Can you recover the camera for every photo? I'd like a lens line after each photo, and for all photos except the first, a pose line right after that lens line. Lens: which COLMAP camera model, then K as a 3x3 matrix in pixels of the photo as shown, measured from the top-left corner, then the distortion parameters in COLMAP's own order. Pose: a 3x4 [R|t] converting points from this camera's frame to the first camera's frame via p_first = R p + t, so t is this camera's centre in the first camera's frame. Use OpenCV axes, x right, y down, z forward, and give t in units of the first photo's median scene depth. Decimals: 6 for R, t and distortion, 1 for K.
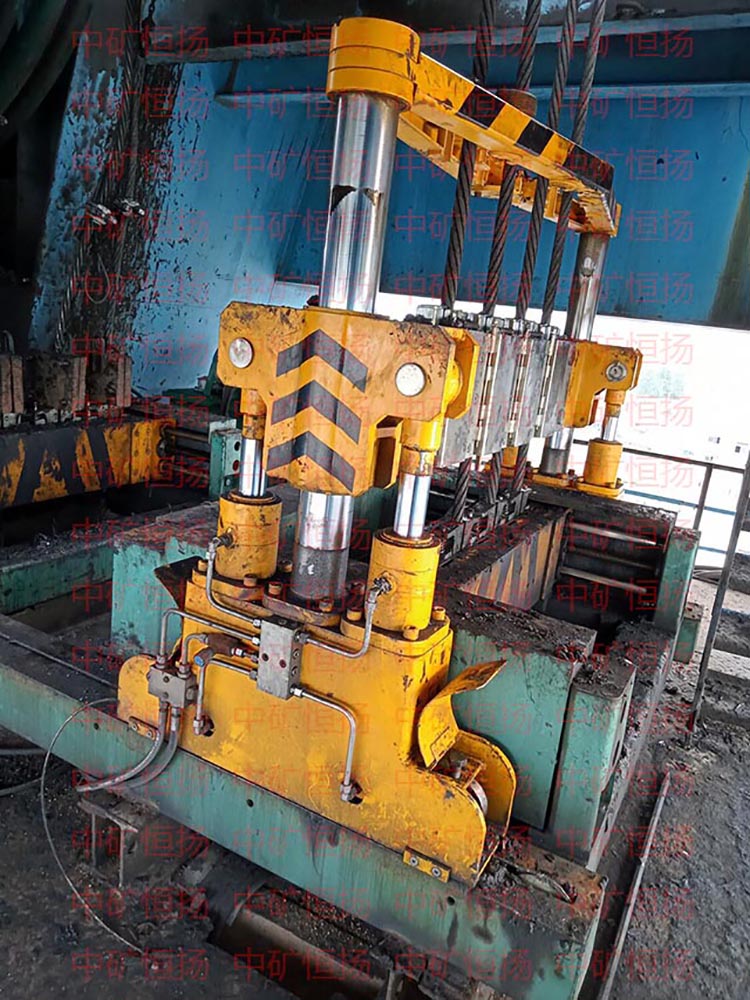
lens RADIAL K [[738.5, 0, 380.5], [0, 738.5, 495.6], [0, 0, 1]] dist [0.082250, -0.156911]
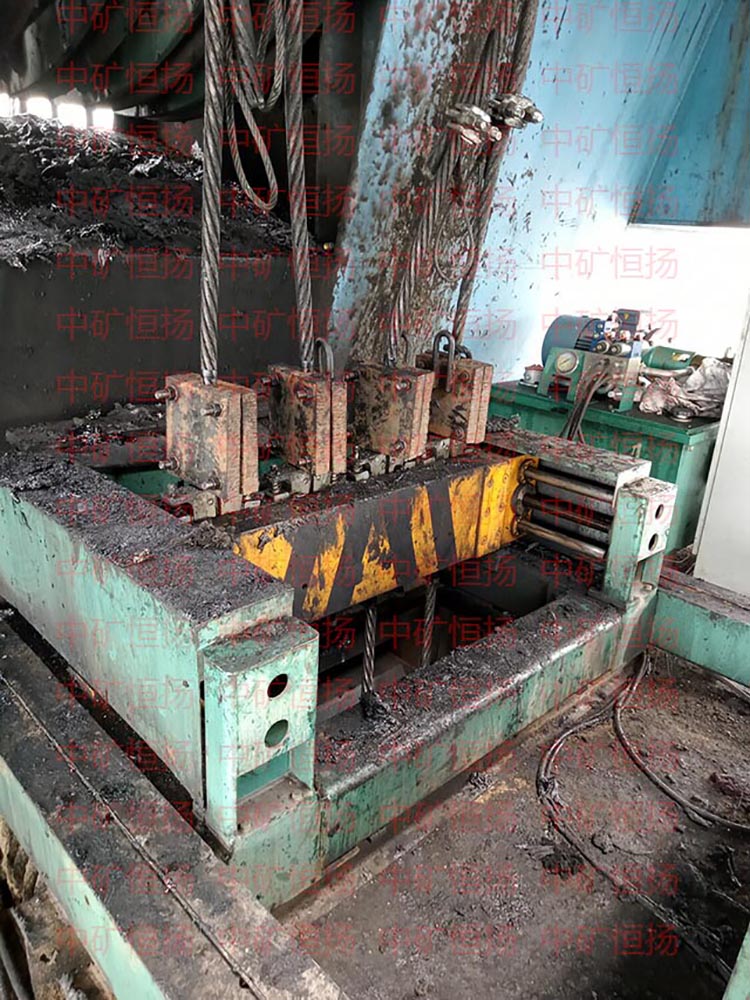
lens RADIAL K [[734.1, 0, 375.0], [0, 734.1, 500.0], [0, 0, 1]] dist [0.080018, -0.147466]
pose [[0.951763, 0.048518, -0.302973, -0.254330], [-0.026092, 0.996640, 0.077638, -0.127890], [0.305722, -0.065988, 0.949831, 0.404496]]
